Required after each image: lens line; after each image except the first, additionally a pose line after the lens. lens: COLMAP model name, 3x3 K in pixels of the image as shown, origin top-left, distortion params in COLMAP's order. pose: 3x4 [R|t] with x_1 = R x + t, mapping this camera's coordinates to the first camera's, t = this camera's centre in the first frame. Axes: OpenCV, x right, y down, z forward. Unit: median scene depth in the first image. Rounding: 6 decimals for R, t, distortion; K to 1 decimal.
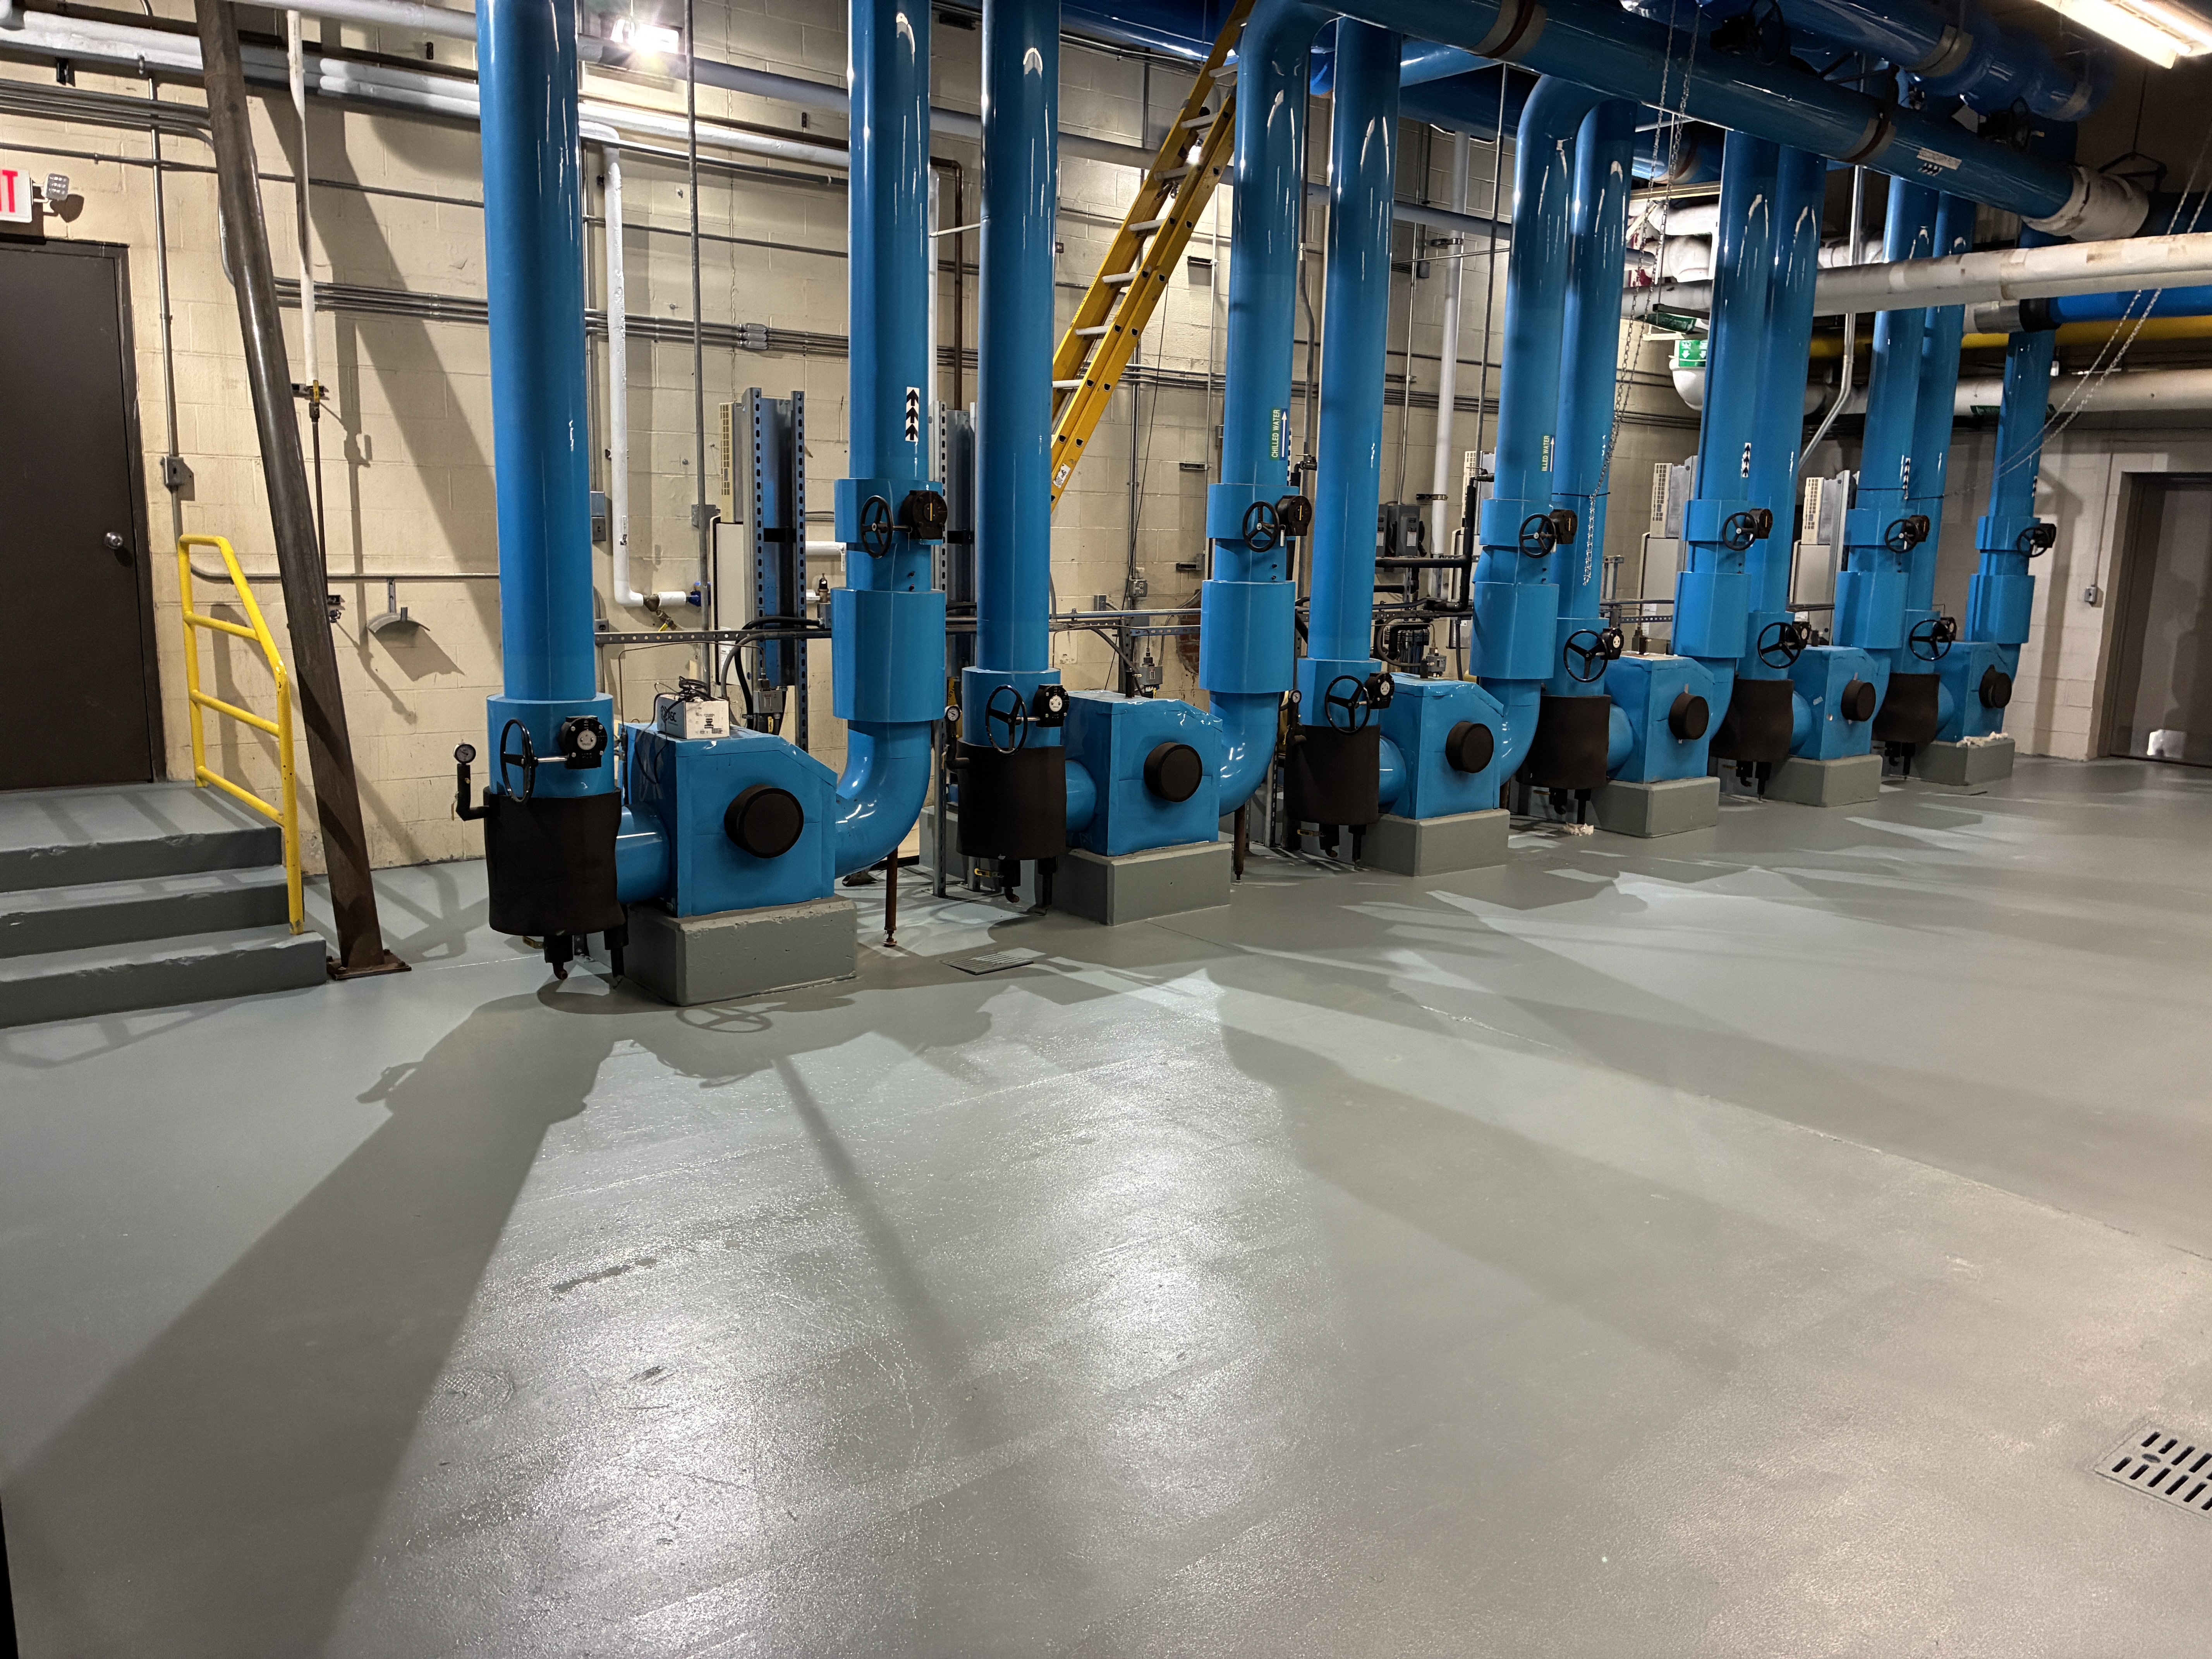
lens RADIAL K [[1706.5, 0, 1115.0], [0, 1706.5, 821.8], [0, 0, 1]] dist [0.034158, -0.027328]
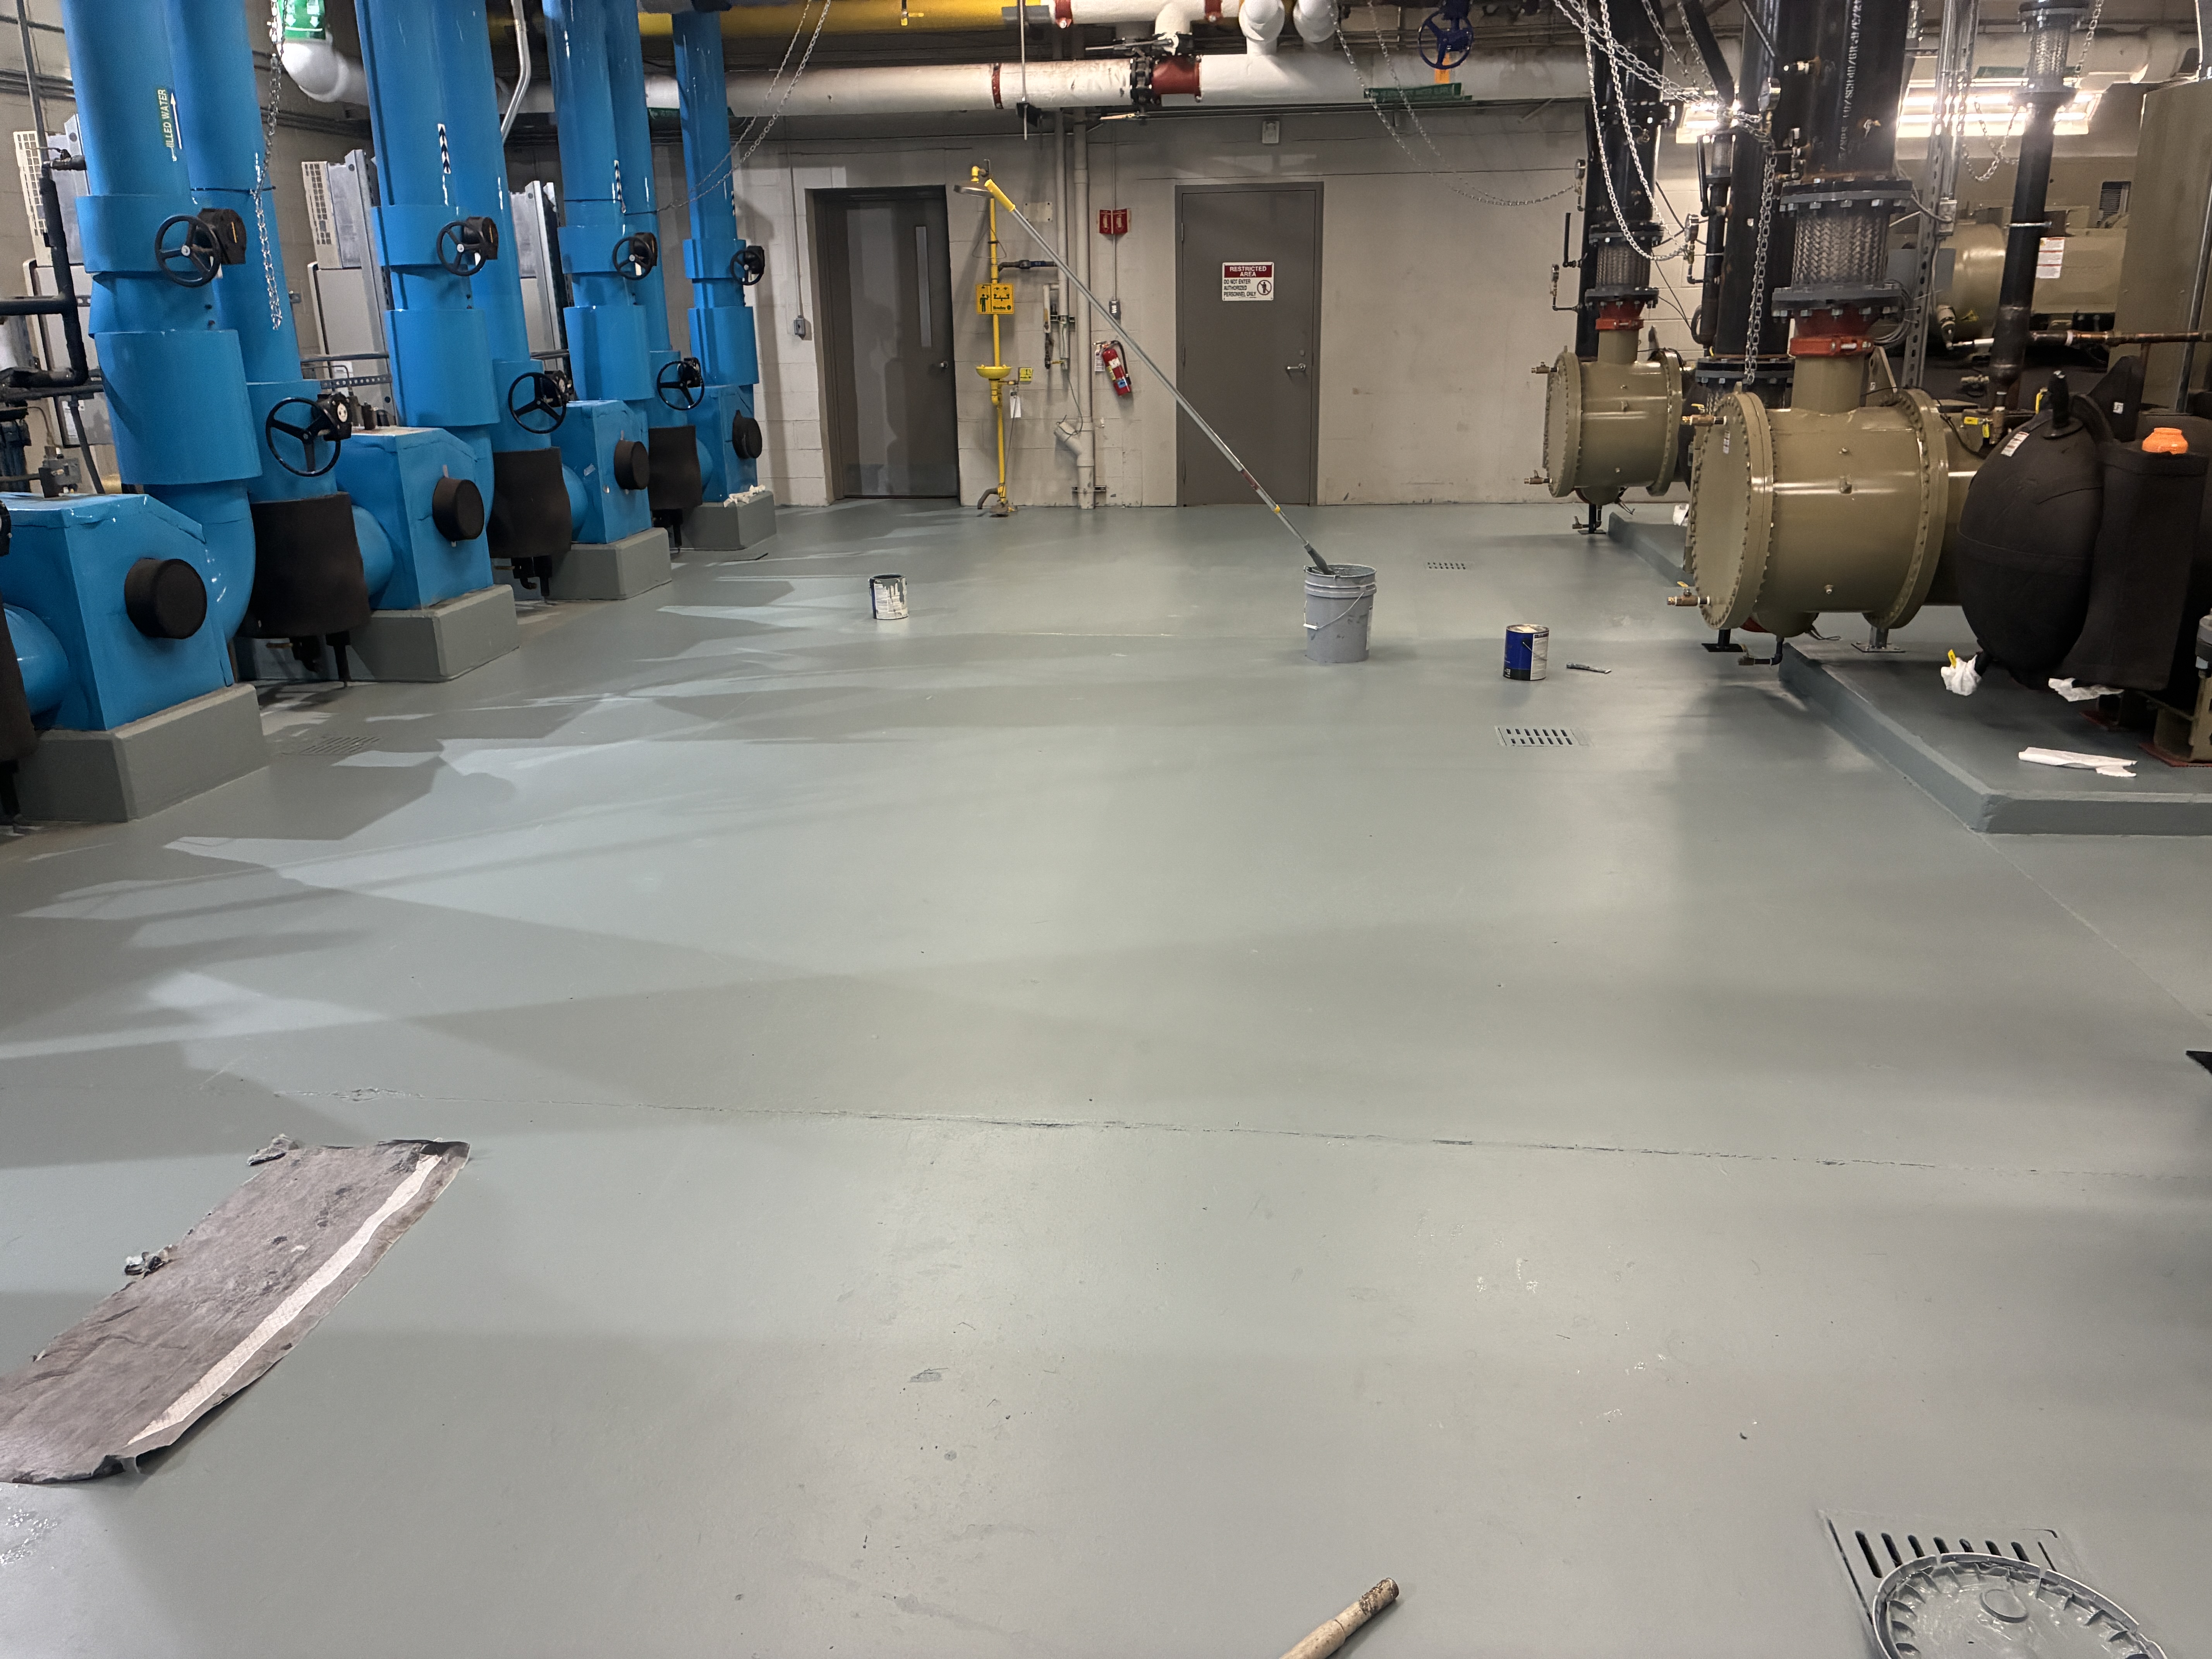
lens RADIAL K [[1706.5, 0, 1105.3], [0, 1706.5, 824.4], [0, 0, 1]] dist [0.034158, -0.027328]
pose [[0.719468, -0.244744, 0.649974, 0.021041], [0.161008, 0.969133, 0.186700, -0.022491], [-0.675605, -0.029674, 0.736666, 0.259458]]
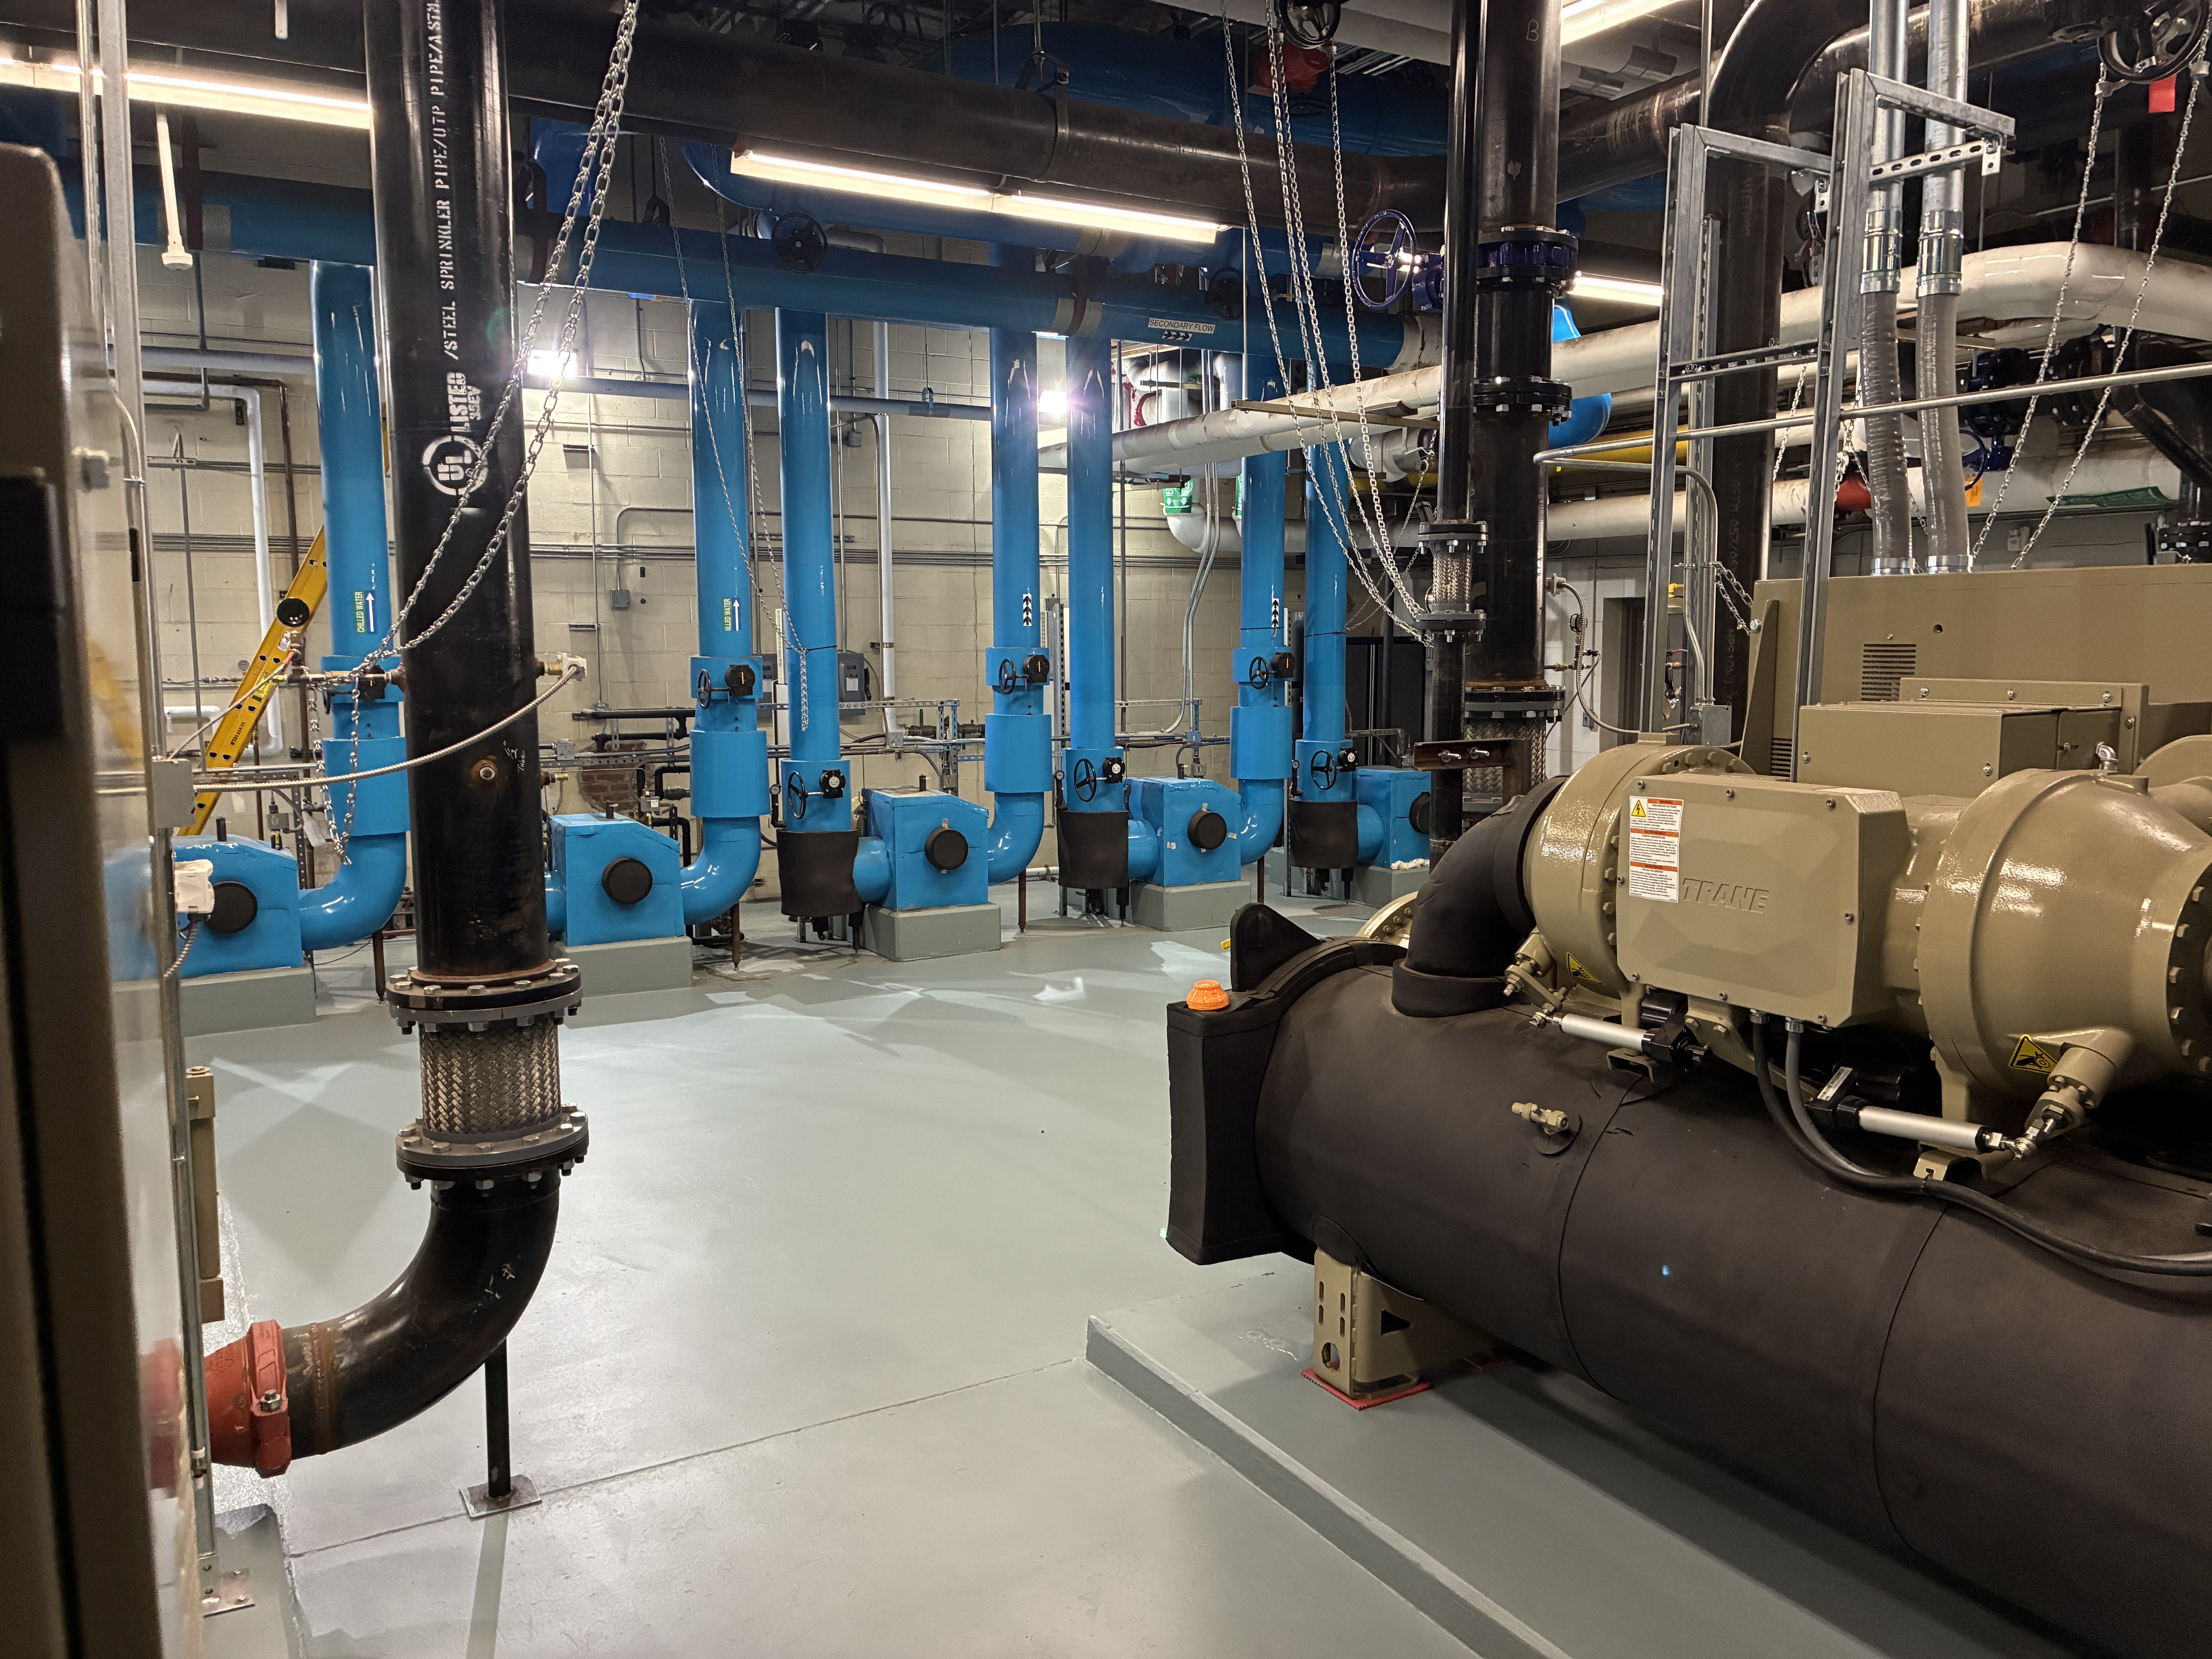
lens RADIAL K [[1706.5, 0, 1120.3], [0, 1706.5, 838.6], [0, 0, 1]] dist [0.034158, -0.027328]
pose [[0.985461, -0.010294, -0.169587, 0.621077], [0.000381, 0.998294, -0.058379, -0.005268], [0.169899, 0.057466, 0.983785, -0.033912]]
